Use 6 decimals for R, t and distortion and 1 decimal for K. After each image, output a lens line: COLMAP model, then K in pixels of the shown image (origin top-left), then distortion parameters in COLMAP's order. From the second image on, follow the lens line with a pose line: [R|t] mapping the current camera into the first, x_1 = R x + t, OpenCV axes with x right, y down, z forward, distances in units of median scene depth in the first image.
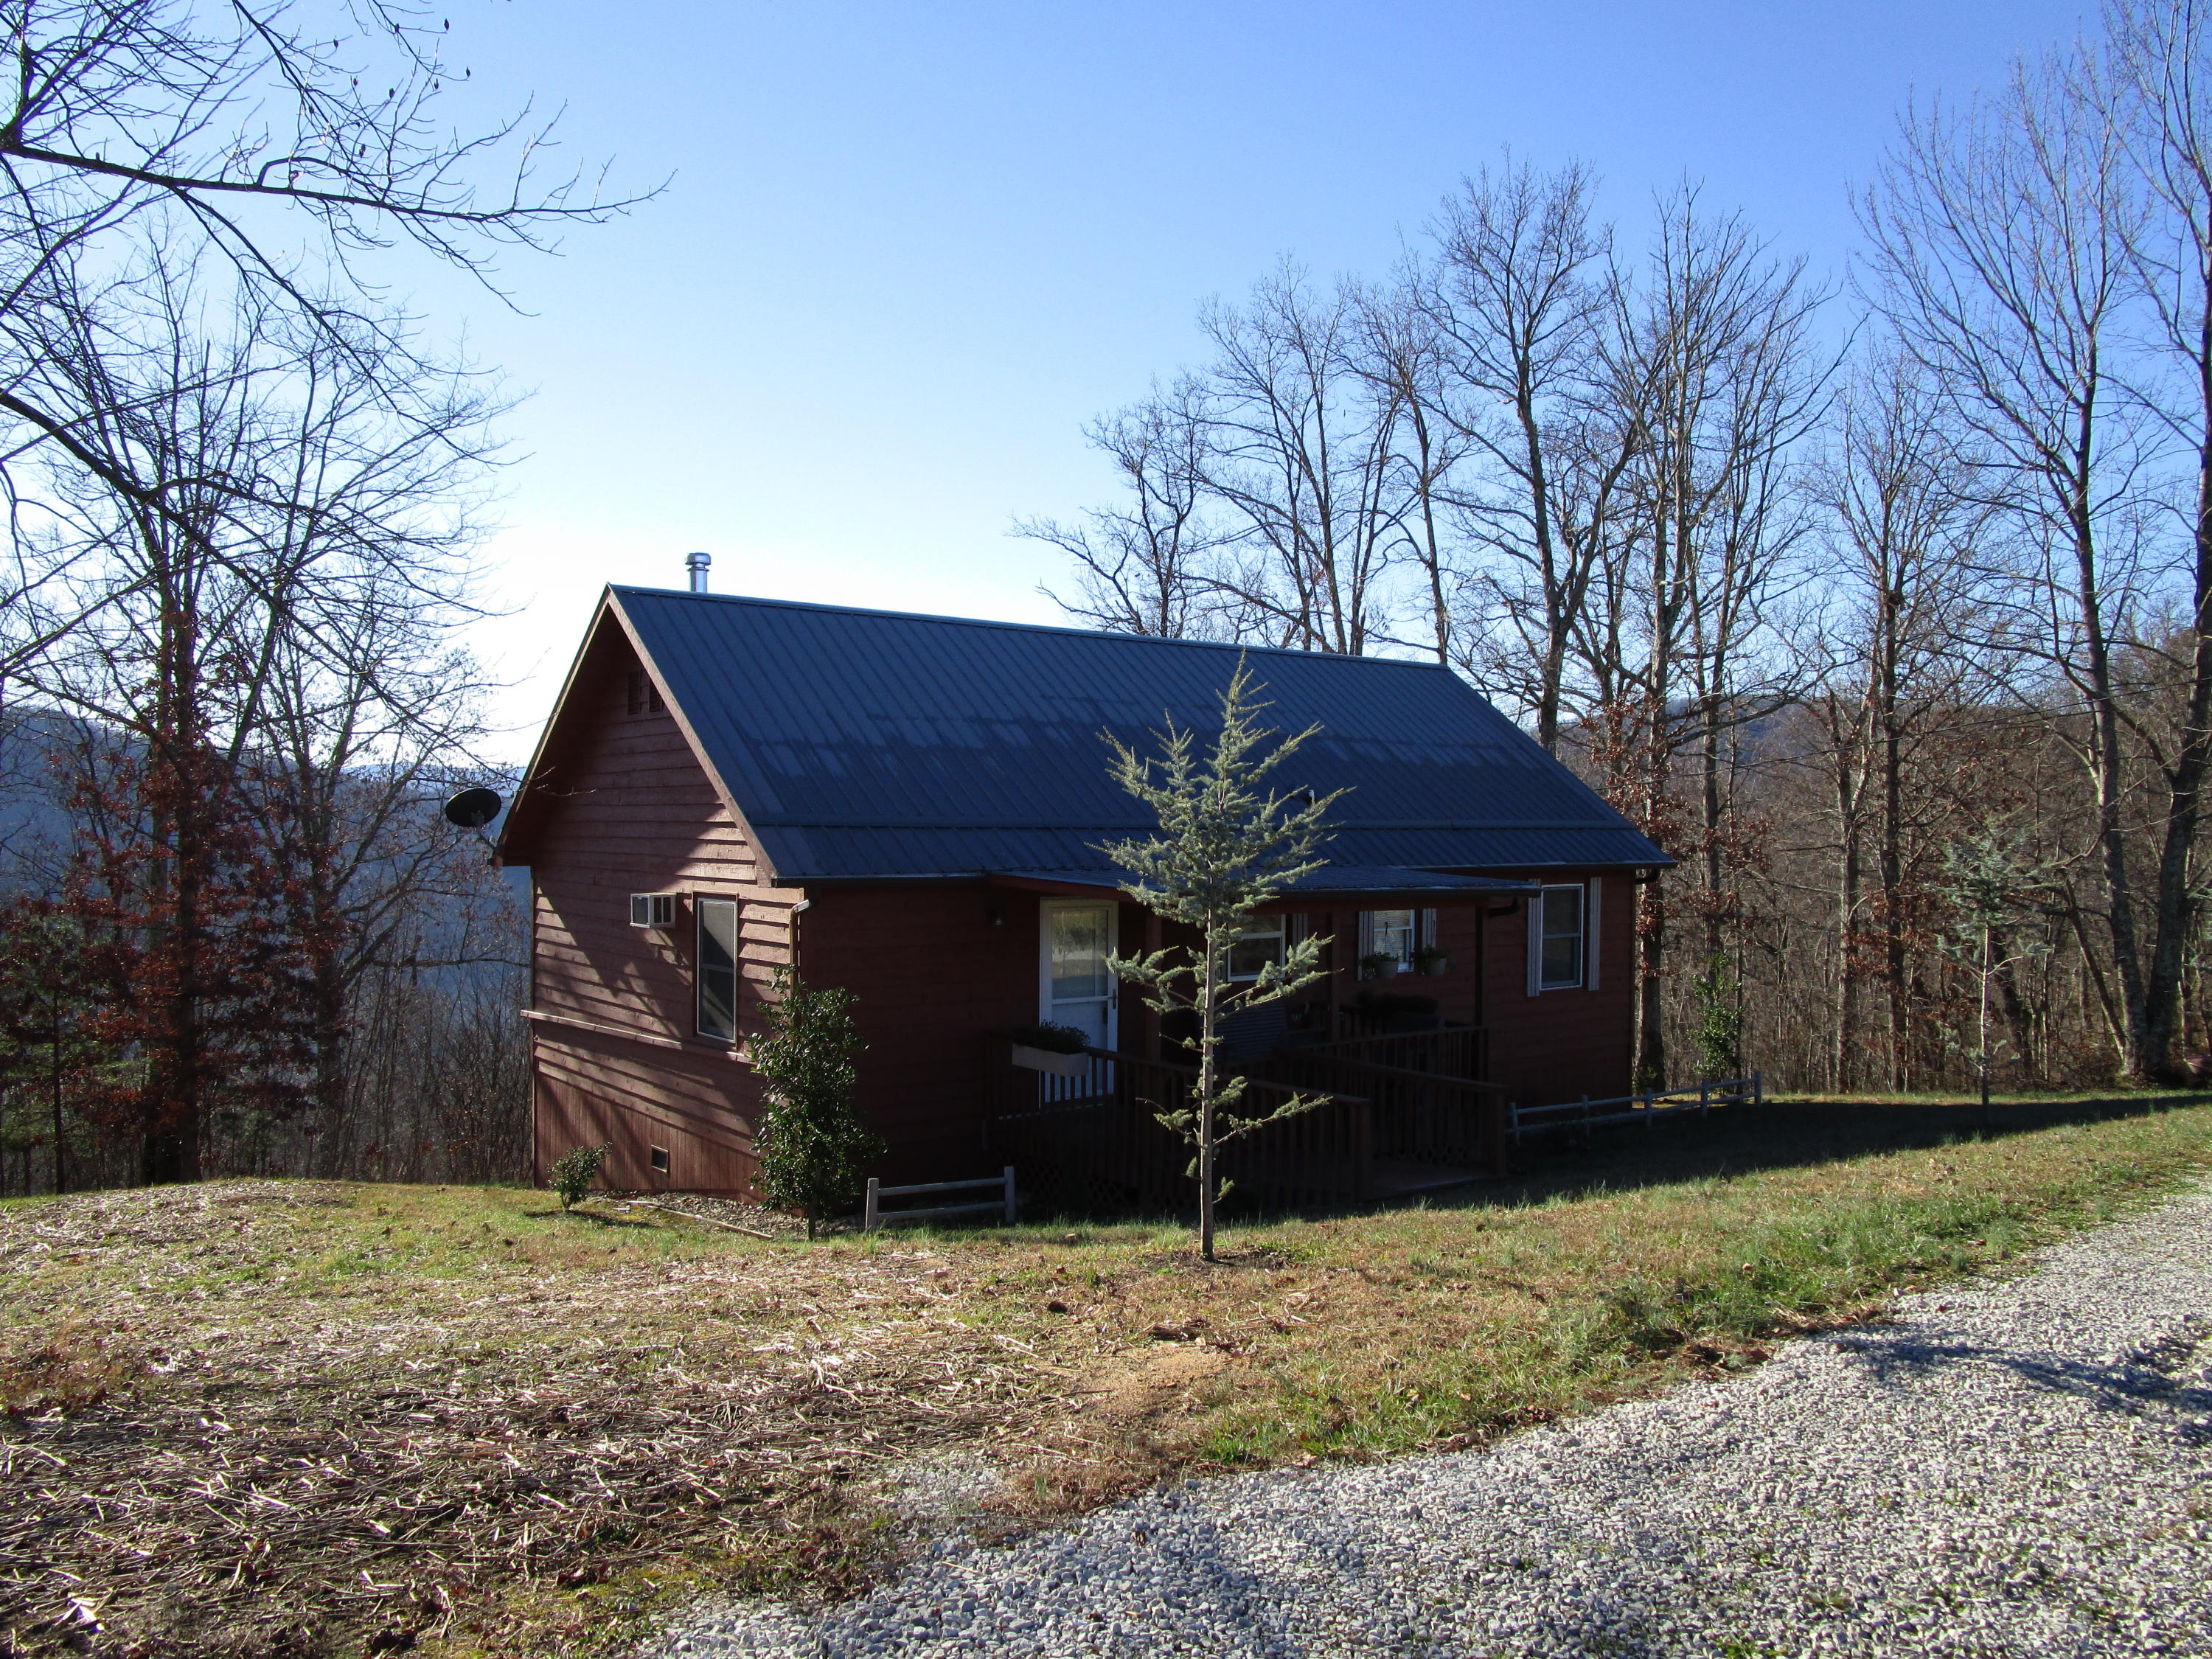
lens RADIAL K [[1548.8, 0, 1103.2], [0, 1548.8, 833.6], [0, 0, 1]] dist [-0.037667, 0.005539]
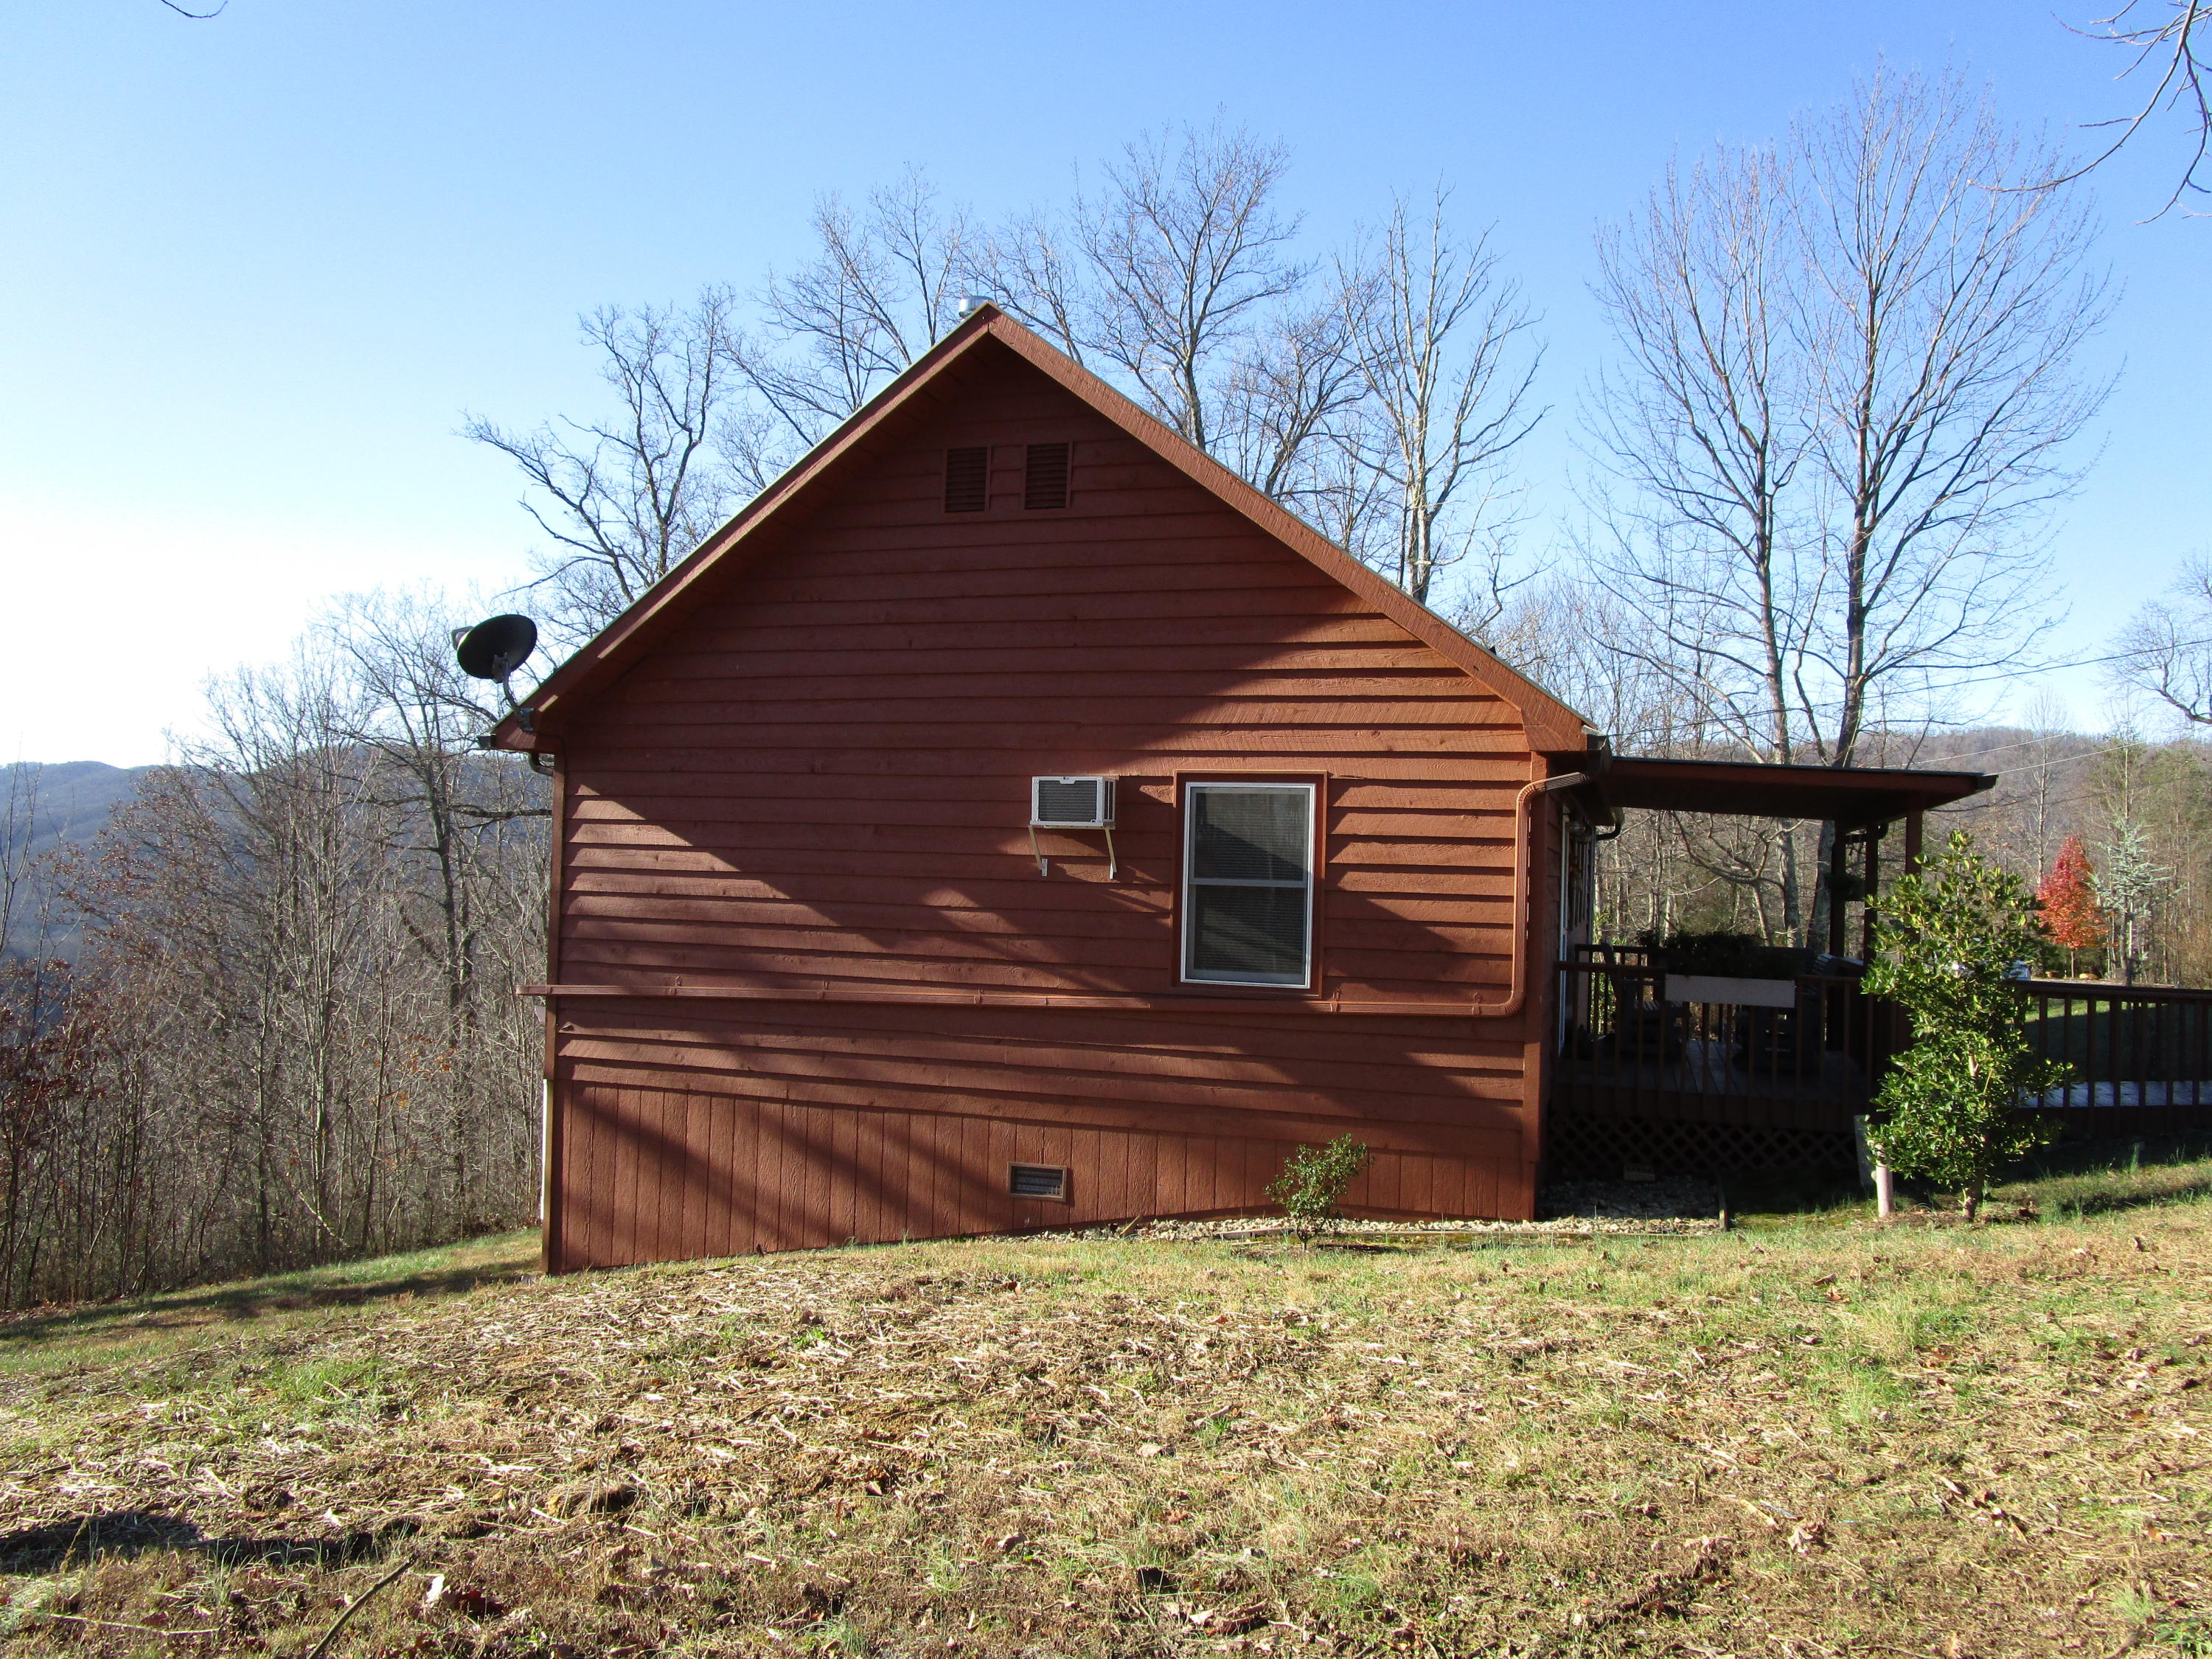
lens RADIAL K [[1548.8, 0, 1103.2], [0, 1548.8, 833.6], [0, 0, 1]] dist [-0.037667, 0.005539]
pose [[0.836726, 0.029302, 0.546838, -0.659615], [-0.021593, 0.999556, -0.020520, 0.078307], [-0.547197, 0.005362, 0.836987, 0.448284]]
